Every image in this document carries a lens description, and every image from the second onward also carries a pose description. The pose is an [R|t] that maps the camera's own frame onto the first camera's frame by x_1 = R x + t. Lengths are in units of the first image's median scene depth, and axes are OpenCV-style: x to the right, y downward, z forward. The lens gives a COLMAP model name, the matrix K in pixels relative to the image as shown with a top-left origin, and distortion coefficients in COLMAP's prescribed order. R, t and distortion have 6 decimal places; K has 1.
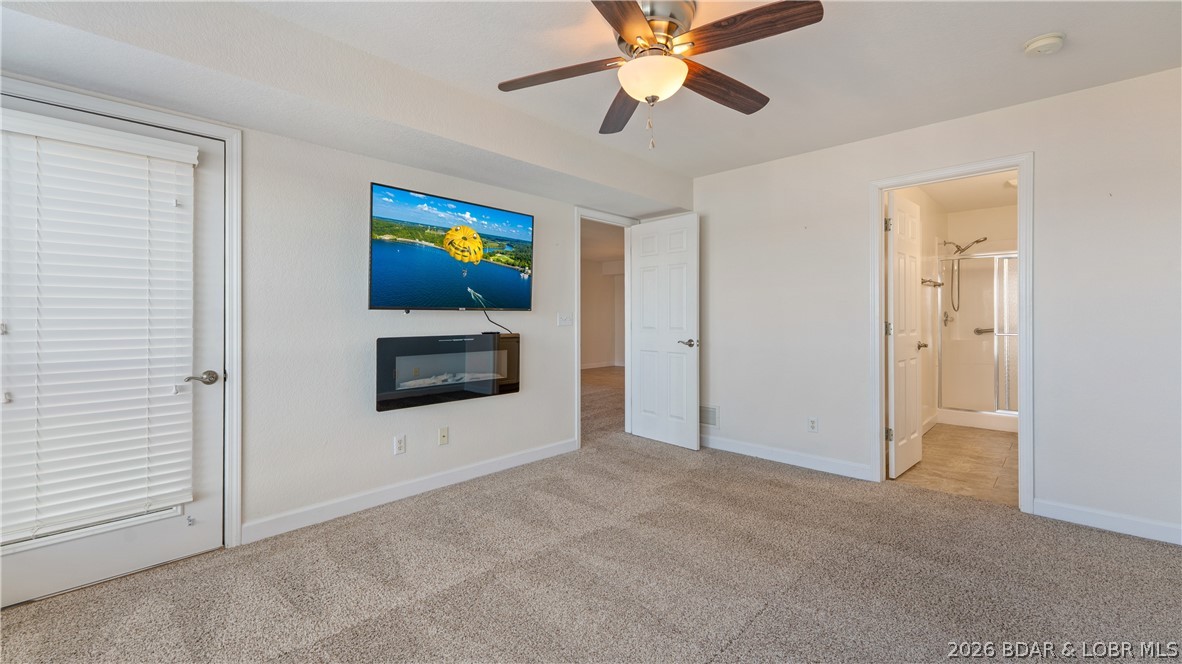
lens RADIAL K [[487.3, 0, 578.1], [0, 487.3, 333.7], [0, 0, 1]] dist [0.001684, 0.000028]
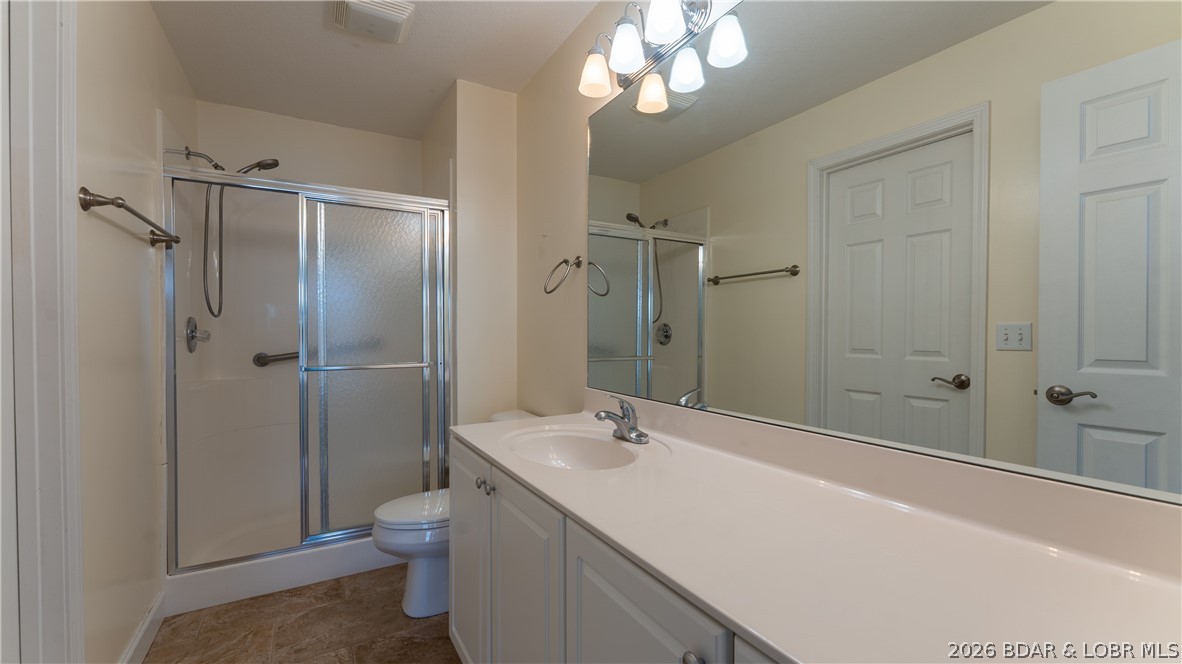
lens RADIAL K [[483.6, 0, 586.7], [0, 483.6, 321.7], [0, 0, 1]] dist [0.000896, 0.000090]
pose [[0.262673, 0.019022, 0.964698, 0.441142], [0.025244, 0.999328, -0.026578, -0.021643], [-0.964555, 0.031334, 0.262016, 0.560837]]
